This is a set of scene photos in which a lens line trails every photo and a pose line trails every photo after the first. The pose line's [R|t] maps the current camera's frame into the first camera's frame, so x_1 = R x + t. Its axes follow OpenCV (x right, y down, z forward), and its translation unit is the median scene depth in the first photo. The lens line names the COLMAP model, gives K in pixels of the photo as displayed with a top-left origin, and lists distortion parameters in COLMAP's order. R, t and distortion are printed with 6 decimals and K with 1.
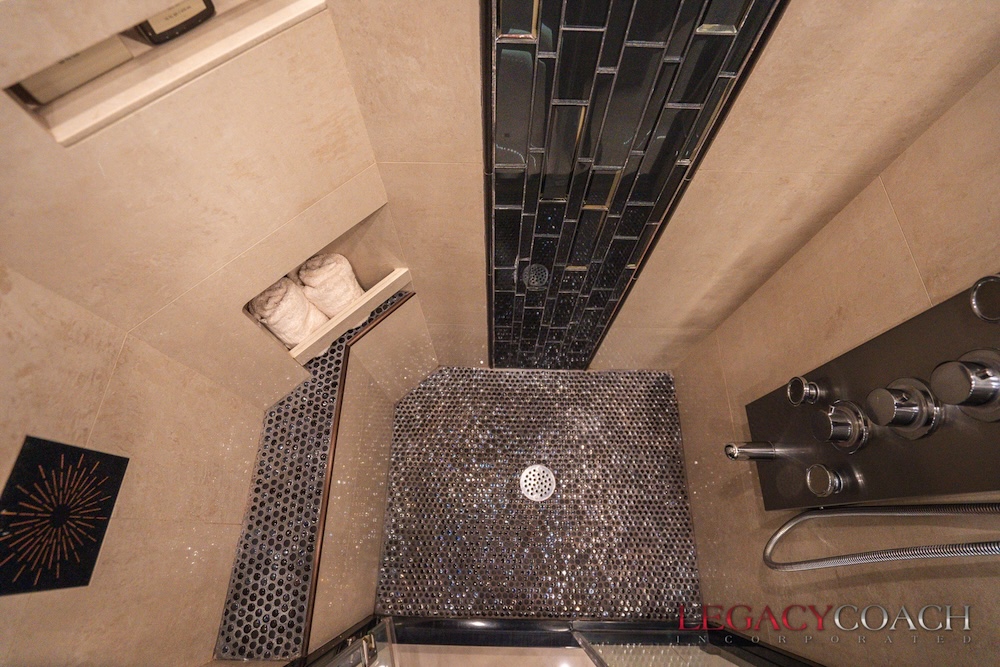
lens RADIAL K [[466.0, 0, 500.0], [0, 466.0, 333.5], [0, 0, 1]] dist [-0.076303, 0.028237]
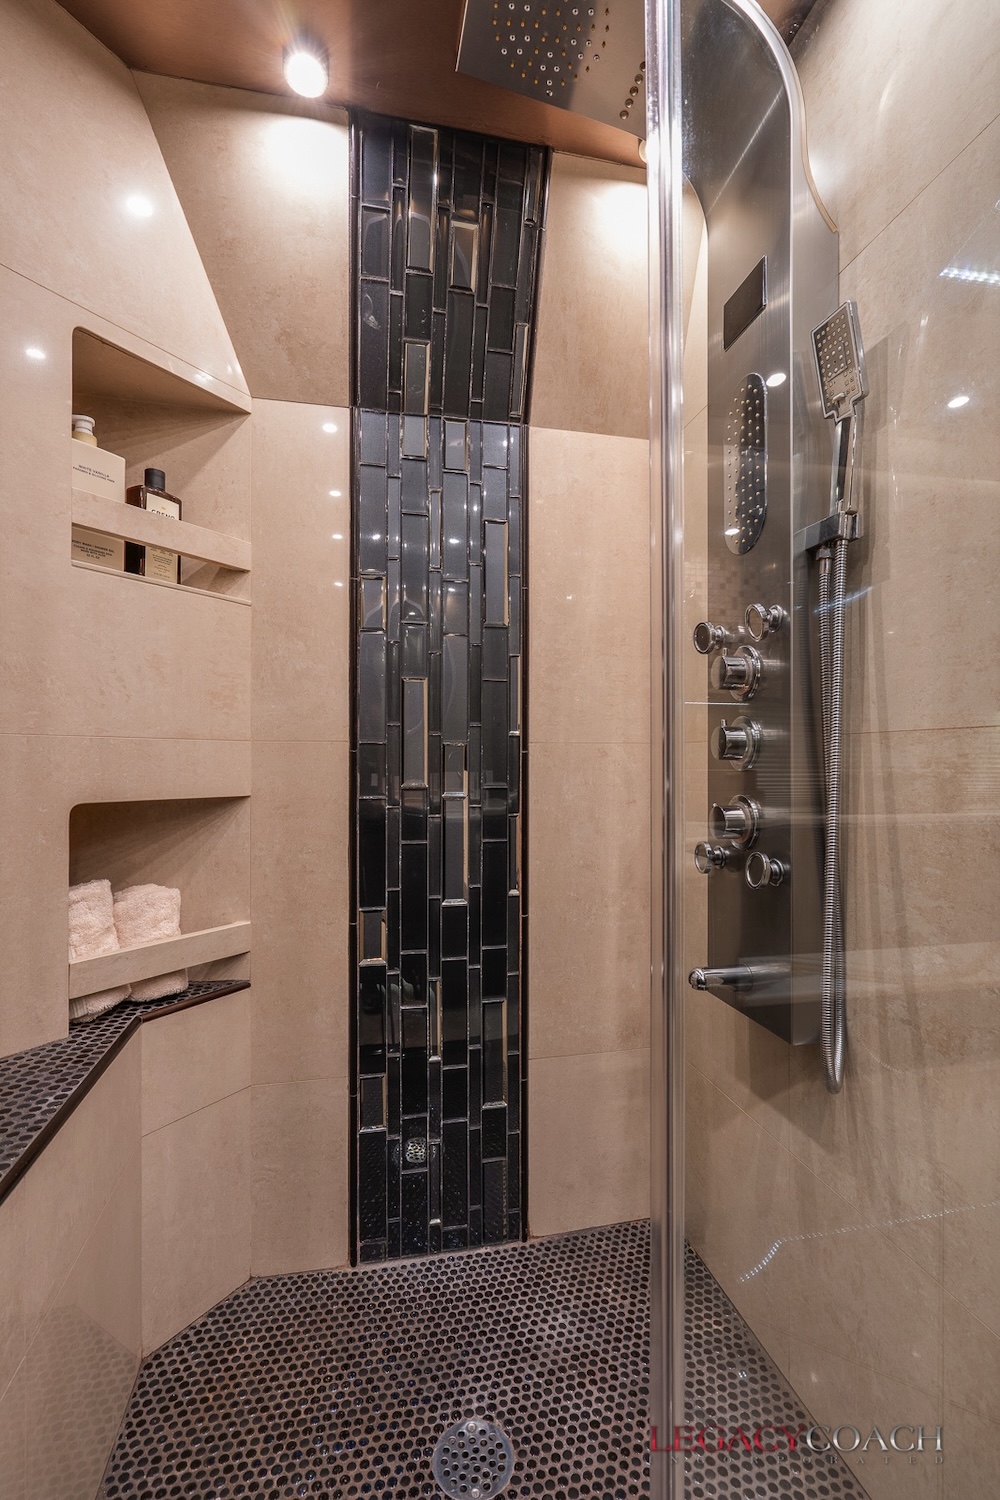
lens RADIAL K [[676.8, 0, 500.0], [0, 676.8, 750.0], [0, 0, 1]] dist [-0.001977, 0.001013]
pose [[0.968387, -0.010333, 0.249239, -0.076310], [0.232954, 0.394799, -0.888744, 1.019620], [-0.089216, 0.918709, 0.384725, 0.266503]]
